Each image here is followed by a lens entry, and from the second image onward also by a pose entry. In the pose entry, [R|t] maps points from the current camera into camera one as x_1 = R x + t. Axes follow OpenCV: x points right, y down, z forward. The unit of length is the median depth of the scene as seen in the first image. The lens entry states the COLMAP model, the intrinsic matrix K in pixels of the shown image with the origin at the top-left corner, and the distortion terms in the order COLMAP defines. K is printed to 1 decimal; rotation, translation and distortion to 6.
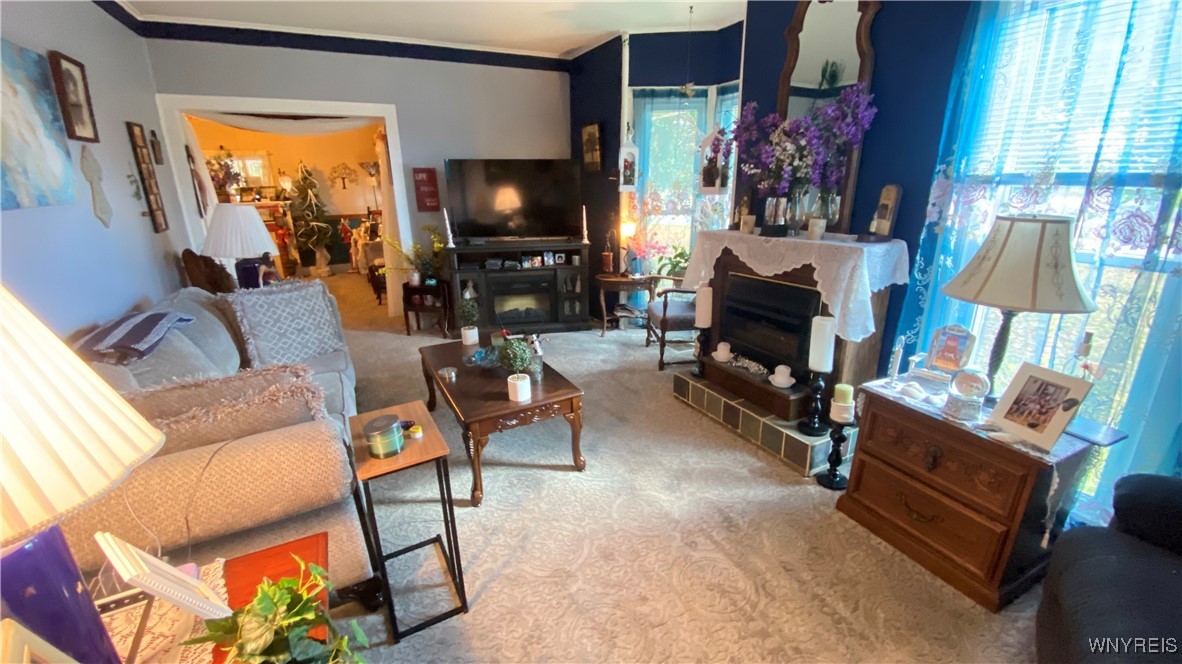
lens RADIAL K [[468.2, 0, 587.6], [0, 468.2, 337.2], [0, 0, 1]] dist [0.002183, -0.012803]
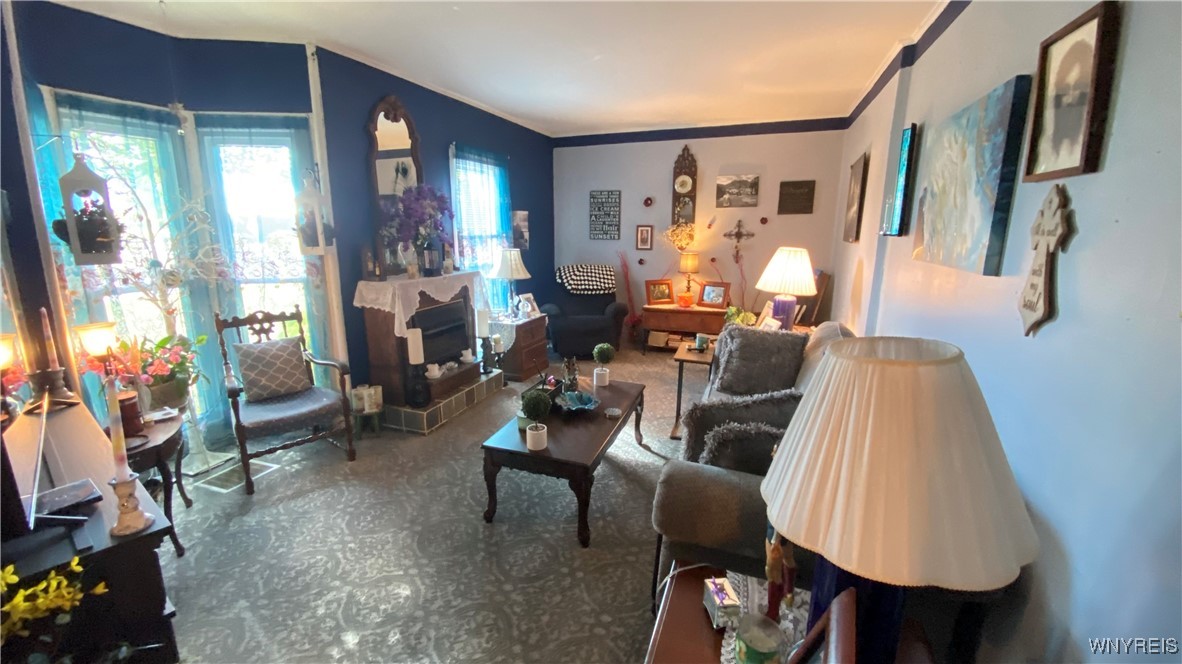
lens RADIAL K [[468.2, 0, 587.6], [0, 468.2, 337.2], [0, 0, 1]] dist [0.002183, -0.012803]
pose [[-0.660654, -0.172189, 0.730676, -0.924521], [0.229913, 0.880154, 0.415294, -0.495115], [-0.714616, 0.442358, -0.541889, 1.398397]]
